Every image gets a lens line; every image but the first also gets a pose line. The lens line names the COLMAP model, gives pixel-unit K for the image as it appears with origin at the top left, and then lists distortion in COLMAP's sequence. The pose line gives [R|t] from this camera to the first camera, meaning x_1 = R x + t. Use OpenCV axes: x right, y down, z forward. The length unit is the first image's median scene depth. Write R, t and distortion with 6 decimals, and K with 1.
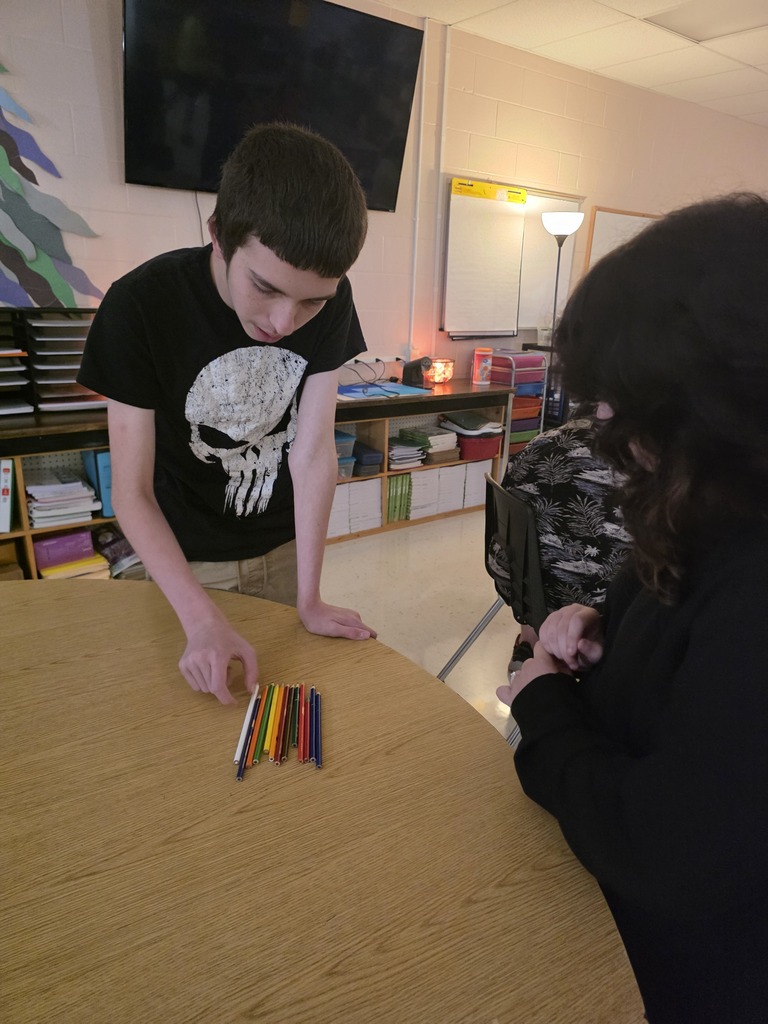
lens RADIAL K [[732.2, 0, 384.0], [0, 732.2, 512.0], [0, 0, 1]] dist [0.016490, -0.020084]
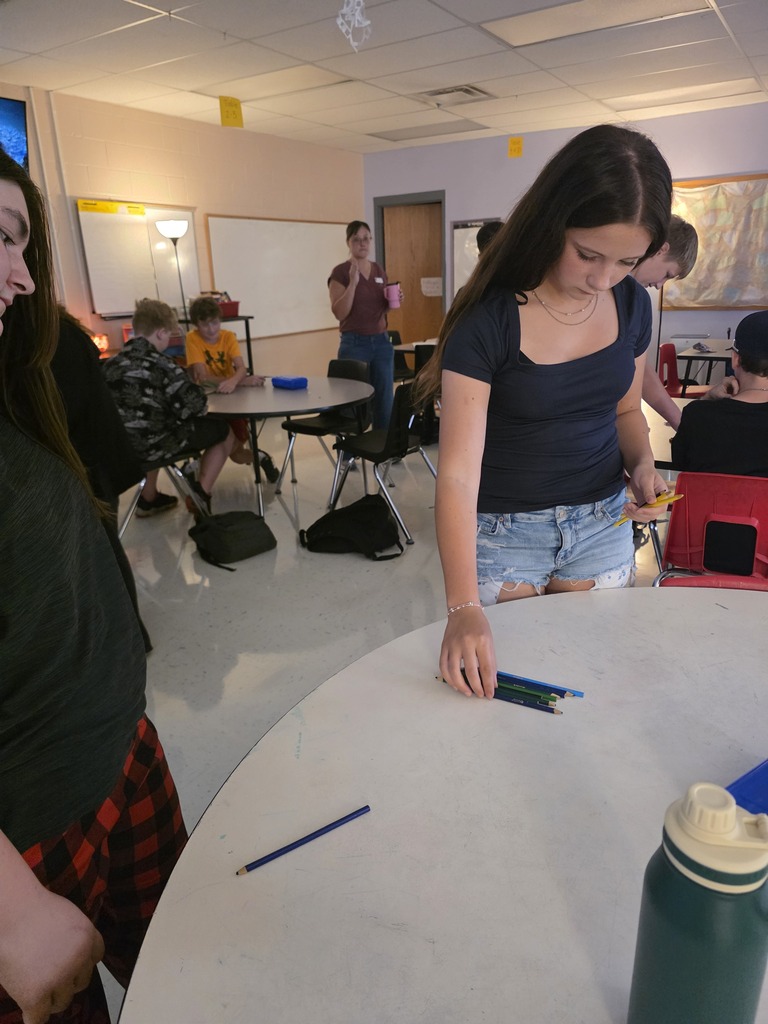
lens RADIAL K [[732.2, 0, 384.0], [0, 732.2, 512.0], [0, 0, 1]] dist [0.016490, -0.020084]
pose [[0.938789, -0.156957, 0.306658, 0.109999], [0.153521, 0.987509, 0.035456, 0.143739], [-0.308392, 0.013793, 0.951159, -0.427272]]
